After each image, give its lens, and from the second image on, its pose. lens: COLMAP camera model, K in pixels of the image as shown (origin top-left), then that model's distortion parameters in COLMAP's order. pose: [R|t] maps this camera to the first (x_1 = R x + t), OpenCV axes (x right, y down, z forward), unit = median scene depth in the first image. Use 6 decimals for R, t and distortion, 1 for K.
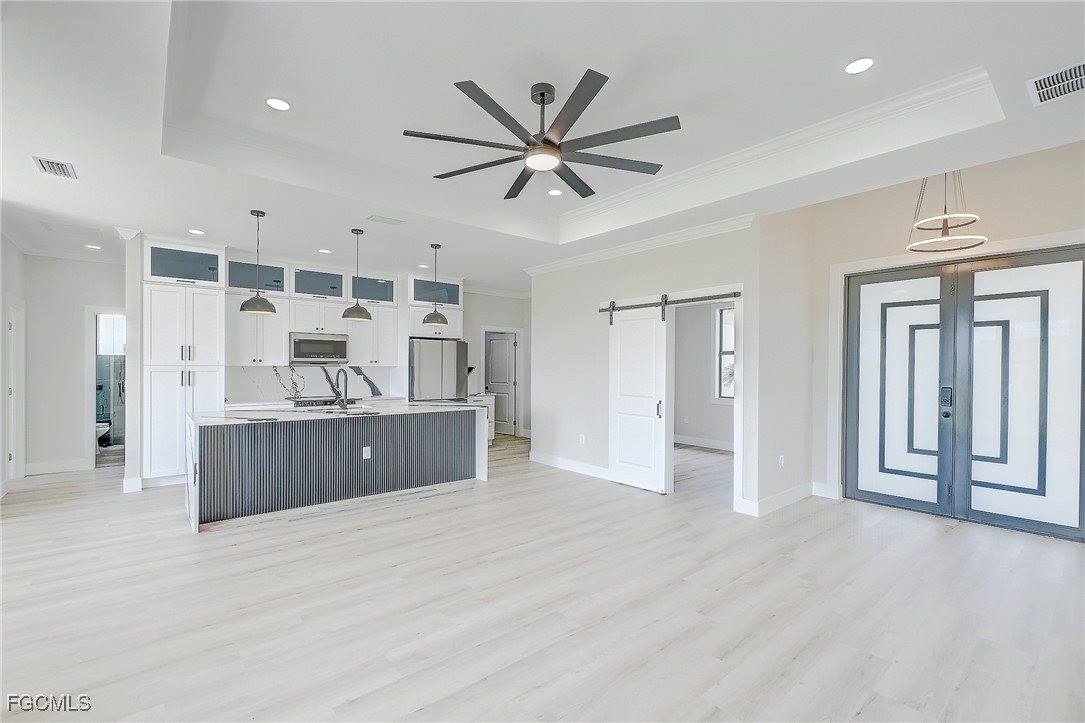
lens RADIAL K [[472.4, 0, 540.5], [0, 472.4, 363.6], [0, 0, 1]] dist [-0.003408, -0.000137]
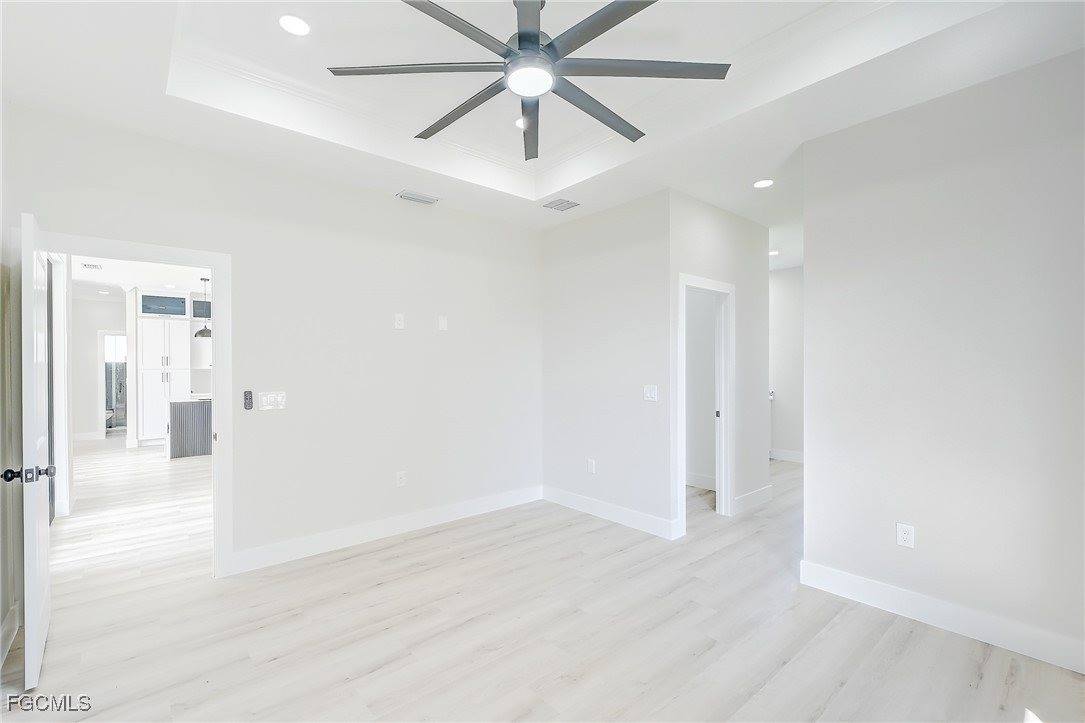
lens RADIAL K [[472.4, 0, 545.2], [0, 472.4, 369.5], [0, 0, 1]] dist [-0.003408, -0.000137]
pose [[0.999945, -0.008104, 0.006620, 0.518365], [0.008064, 0.999949, 0.006017, 0.006672], [-0.006668, -0.005963, 0.999960, -0.596313]]
